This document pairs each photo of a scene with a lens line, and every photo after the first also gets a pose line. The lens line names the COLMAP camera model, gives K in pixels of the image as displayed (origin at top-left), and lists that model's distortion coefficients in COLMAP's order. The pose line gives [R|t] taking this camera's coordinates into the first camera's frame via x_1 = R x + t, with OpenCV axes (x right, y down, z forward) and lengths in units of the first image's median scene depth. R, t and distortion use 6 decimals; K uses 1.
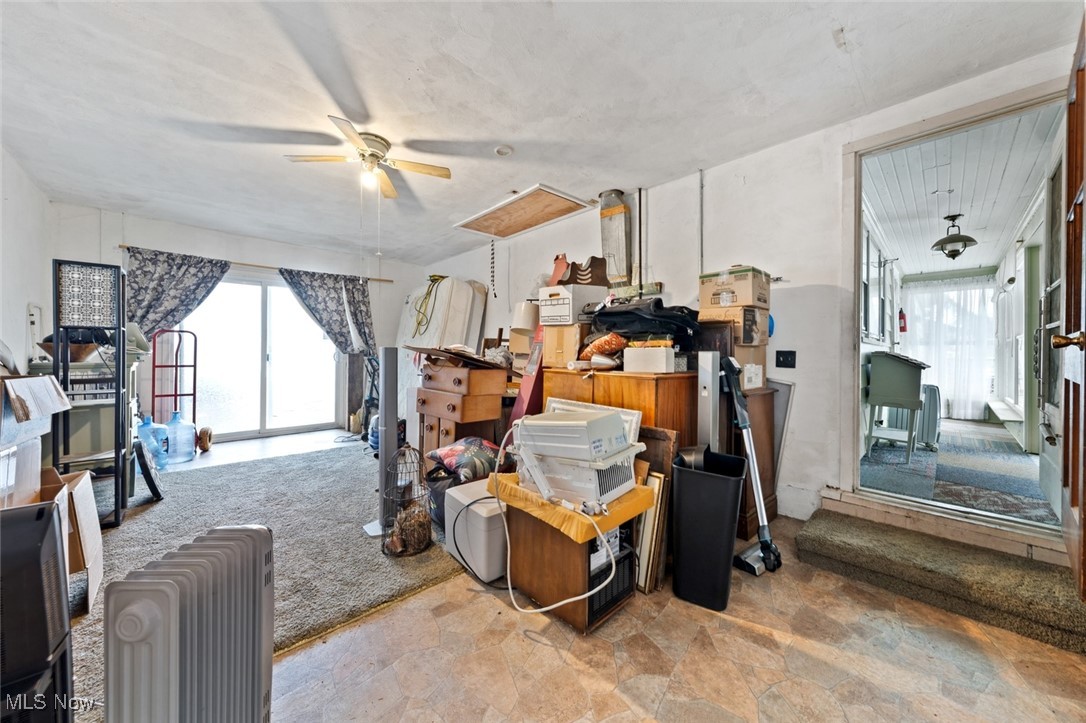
lens RADIAL K [[391.7, 0, 539.9], [0, 391.7, 354.9], [0, 0, 1]] dist [0.001107, 0.000105]
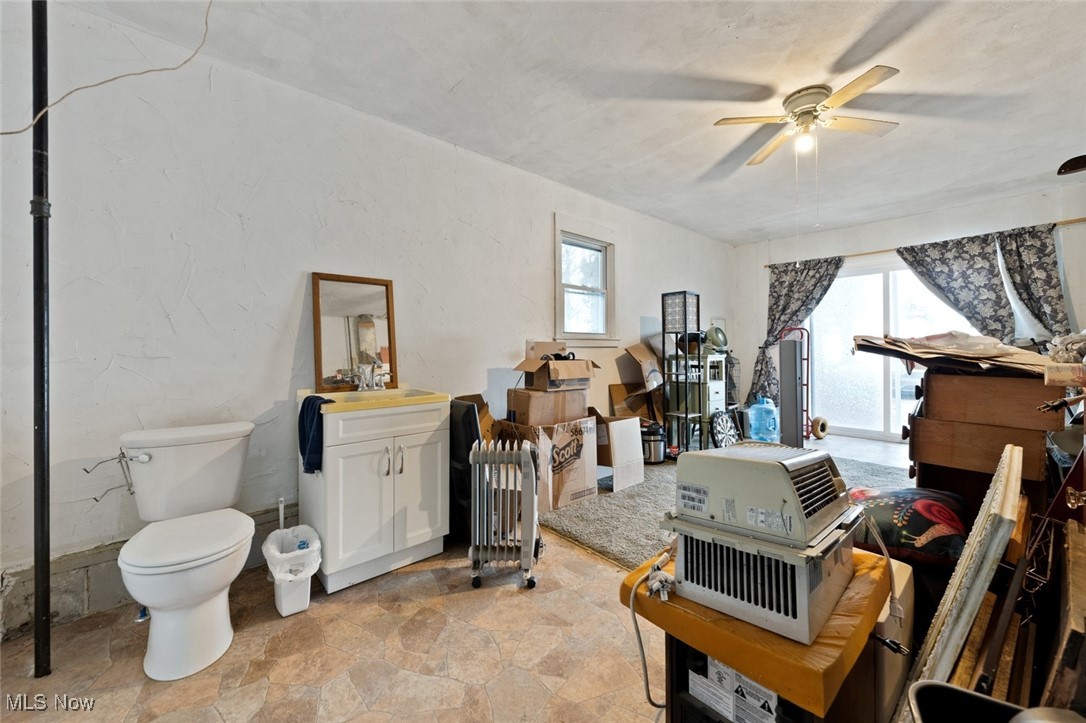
lens RADIAL K [[403.5, 0, 540.5], [0, 403.5, 363.0], [0, 0, 1]] dist [0.000163, -0.000058]
pose [[-0.038077, 0.032053, -0.998761, 0.284552], [0.002081, 0.999486, 0.031997, 0.001154], [0.999273, -0.000860, -0.038124, 0.269546]]
